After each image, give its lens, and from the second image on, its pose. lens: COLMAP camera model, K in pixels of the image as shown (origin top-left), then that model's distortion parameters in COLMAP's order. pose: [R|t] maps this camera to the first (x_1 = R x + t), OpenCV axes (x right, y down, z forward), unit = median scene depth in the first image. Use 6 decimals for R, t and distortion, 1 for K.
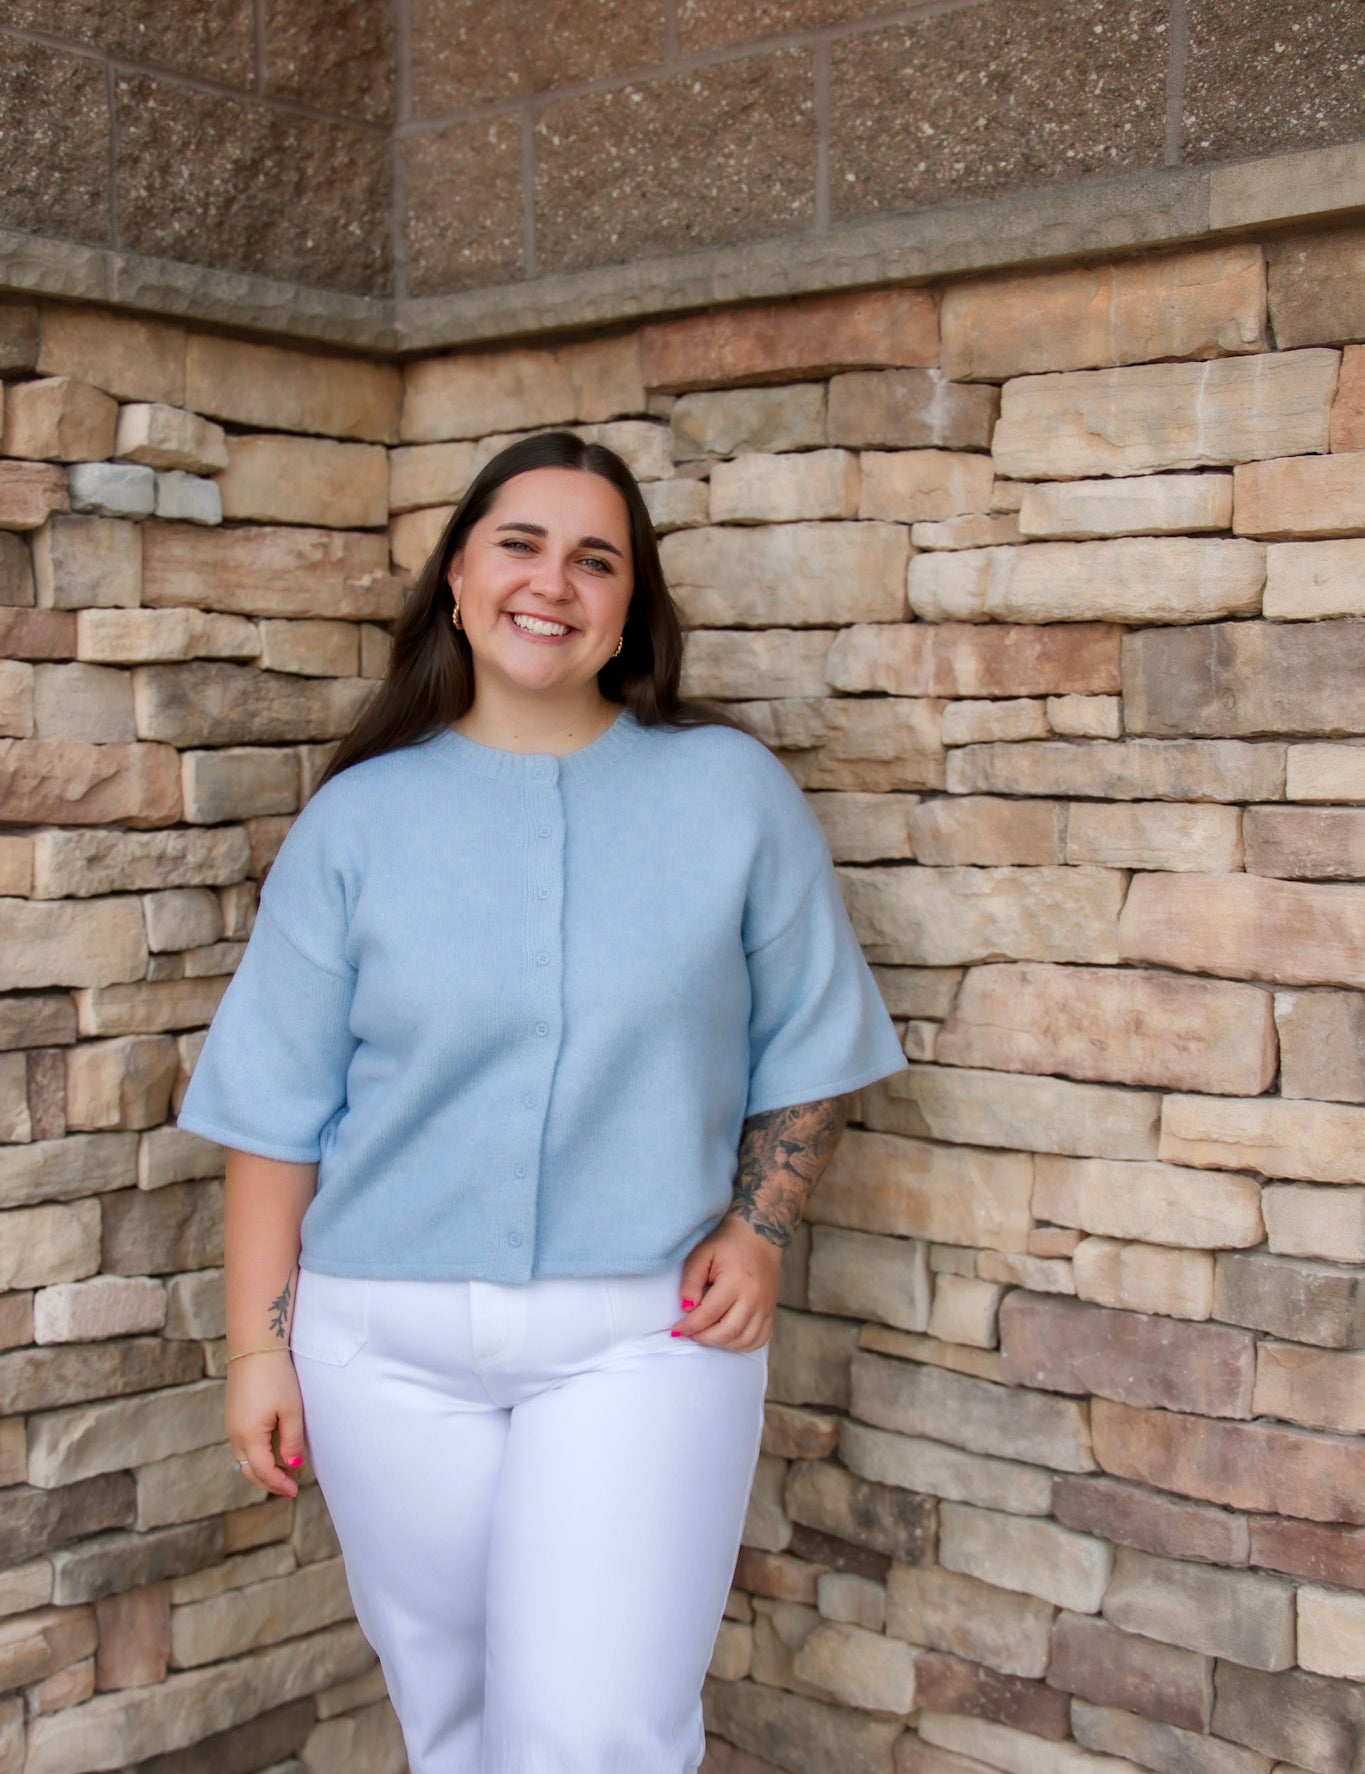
lens RADIAL K [[2604.4, 0, 676.2], [0, 2604.4, 925.6], [0, 0, 1]] dist [-0.007918, 0.524580]
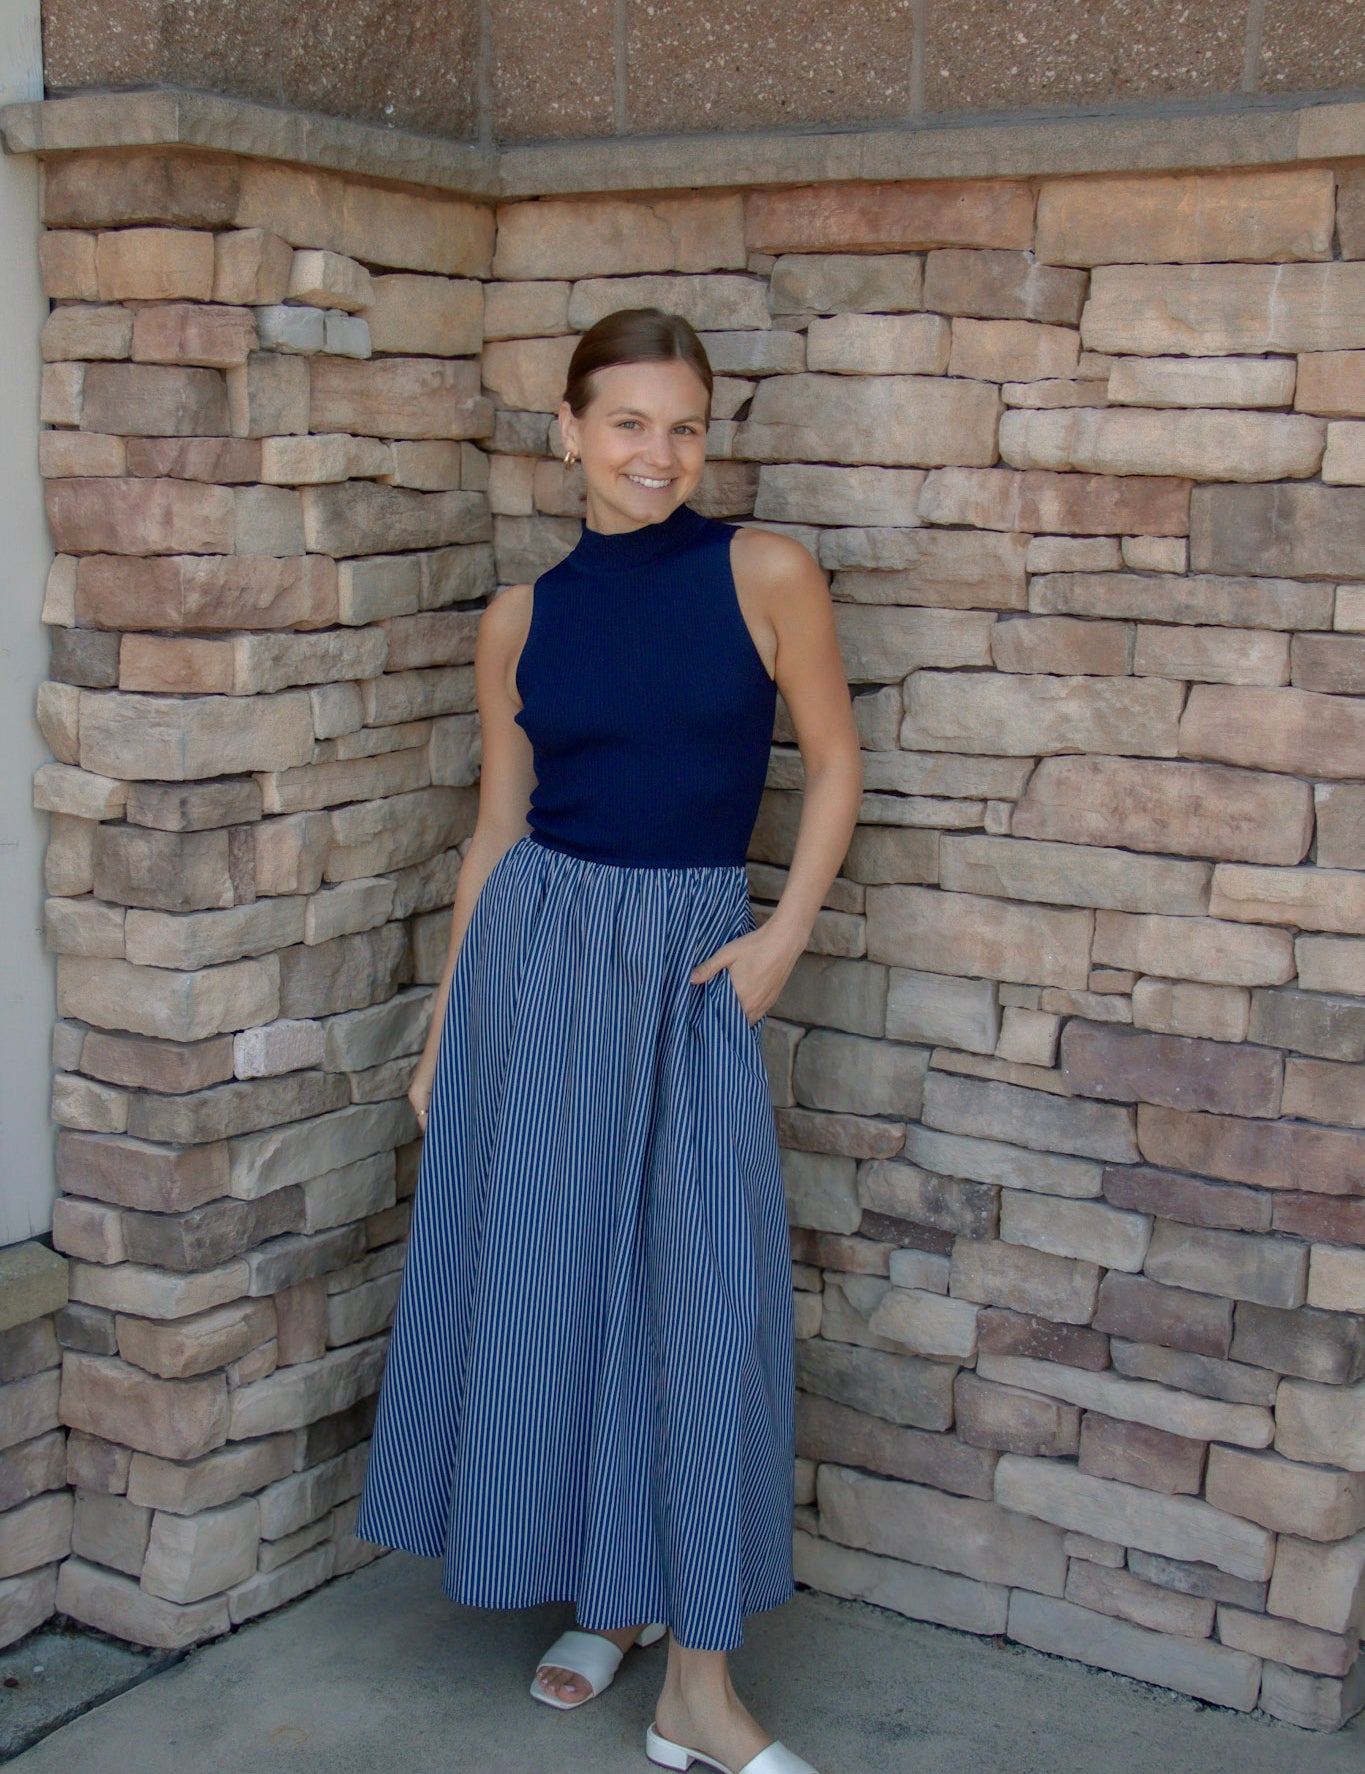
lens RADIAL K [[2604.4, 0, 676.2], [0, 2604.4, 925.6], [0, 0, 1]] dist [-0.007918, 0.524580]
pose [[0.986193, -0.012852, 0.165098, -0.242676], [-0.006069, 0.993509, 0.113592, -0.040607], [-0.165487, -0.113026, 0.979714, -0.160645]]
